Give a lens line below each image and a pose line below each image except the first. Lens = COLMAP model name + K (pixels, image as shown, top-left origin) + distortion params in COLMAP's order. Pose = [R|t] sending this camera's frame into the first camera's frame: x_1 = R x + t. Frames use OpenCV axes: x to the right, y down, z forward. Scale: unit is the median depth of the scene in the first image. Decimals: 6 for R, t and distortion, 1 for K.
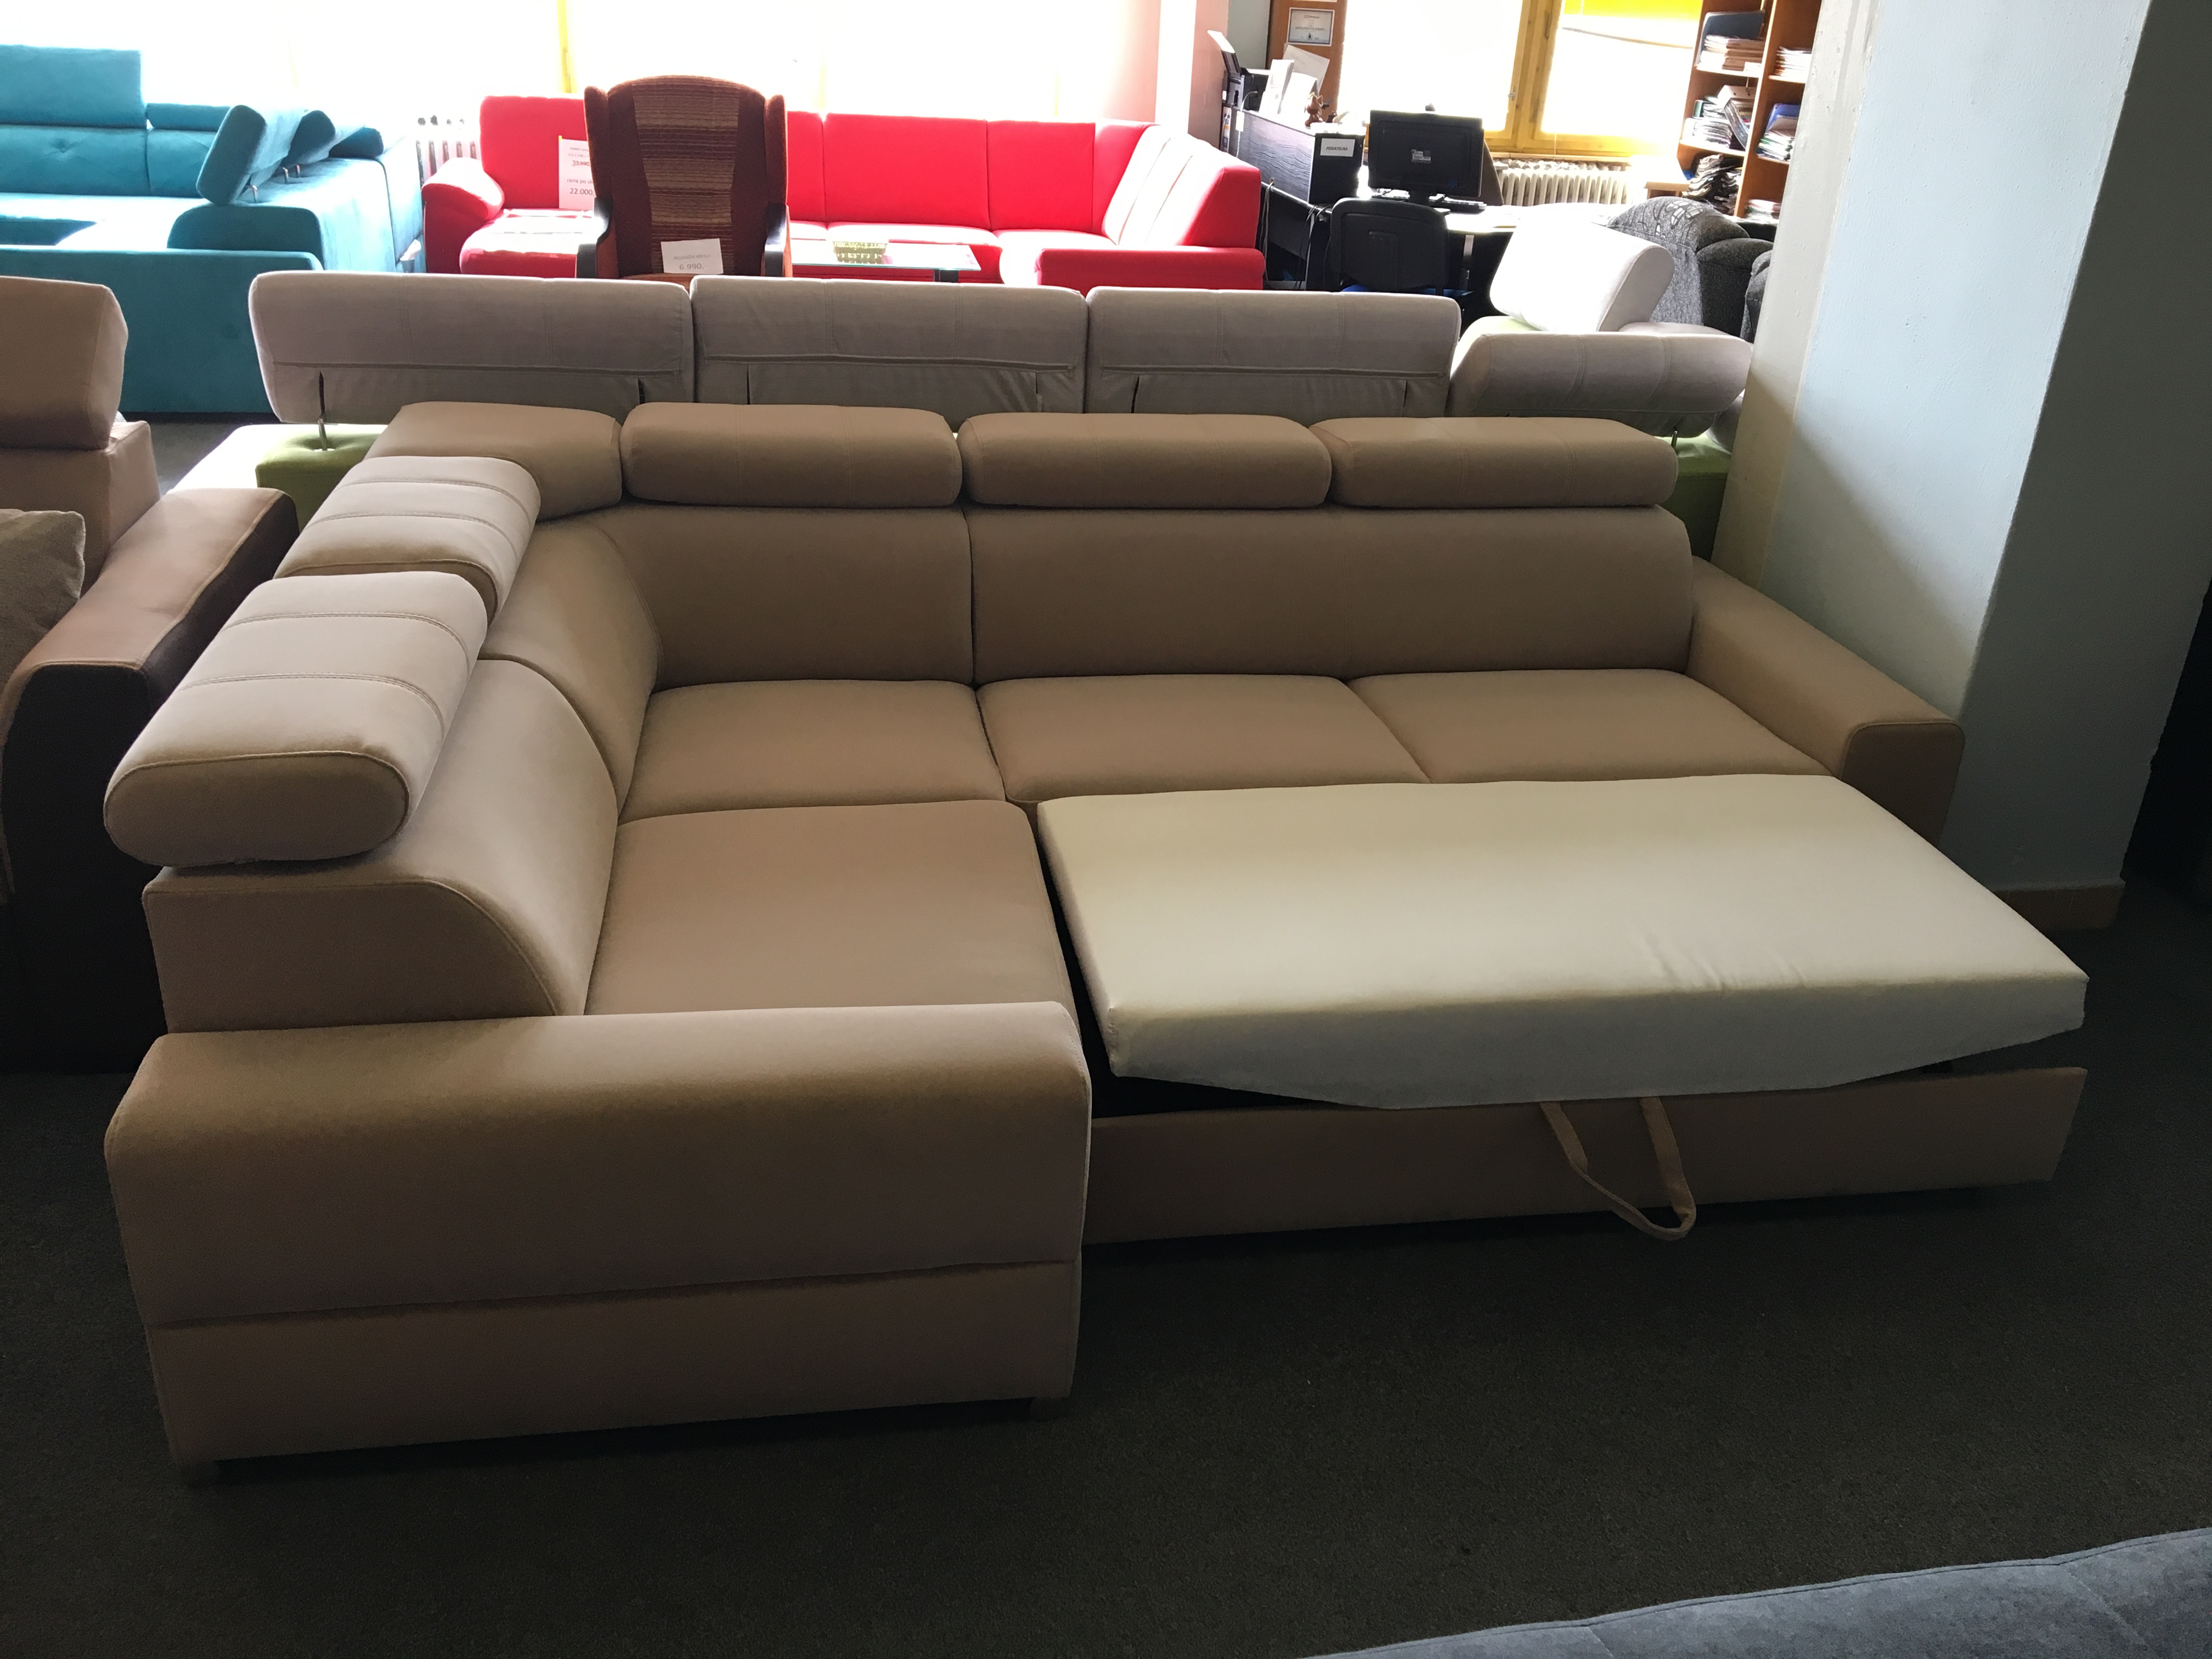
lens RADIAL K [[1869.2, 0, 1110.7], [0, 1869.2, 821.7], [0, 0, 1]] dist [0.080538, -0.118021]
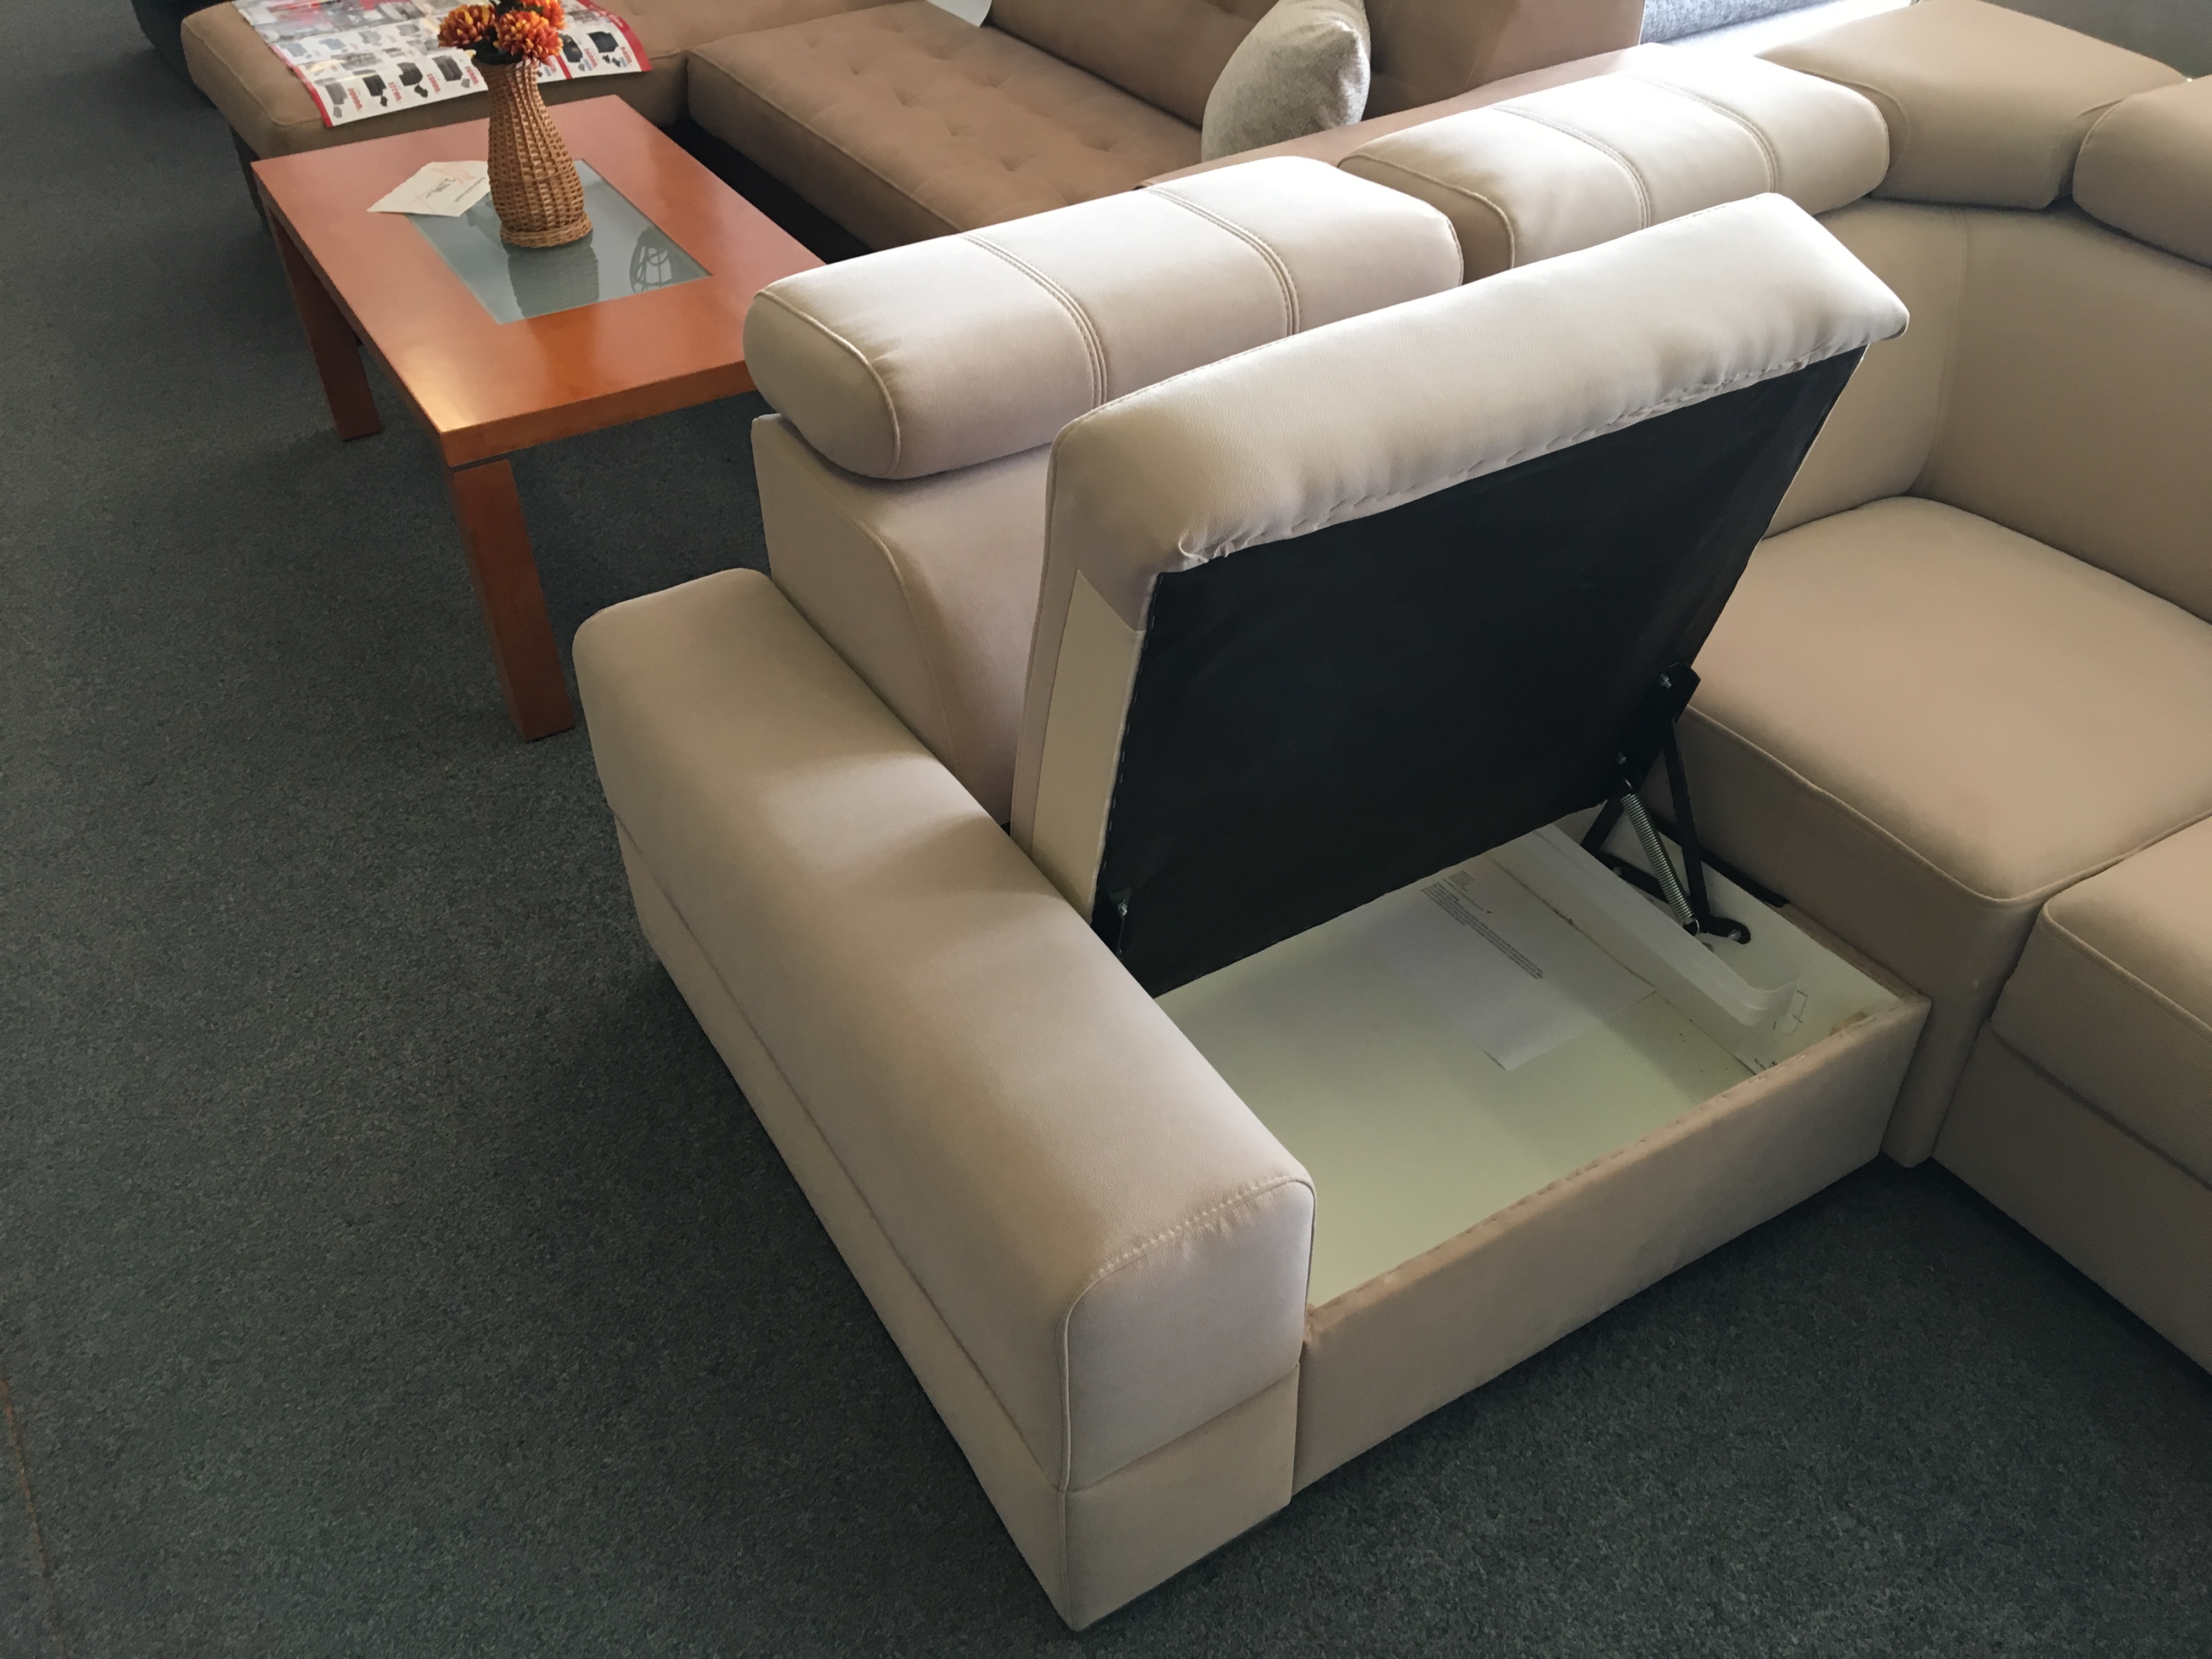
lens RADIAL K [[1869.7, 0, 1096.6], [0, 1869.7, 827.4], [0, 0, 1]] dist [0.010149, -0.016367]
pose [[0.365722, 0.535207, -0.761446, 0.183885], [-0.349570, 0.837213, 0.420565, -0.121264], [0.862583, 0.112369, 0.493279, 0.347526]]
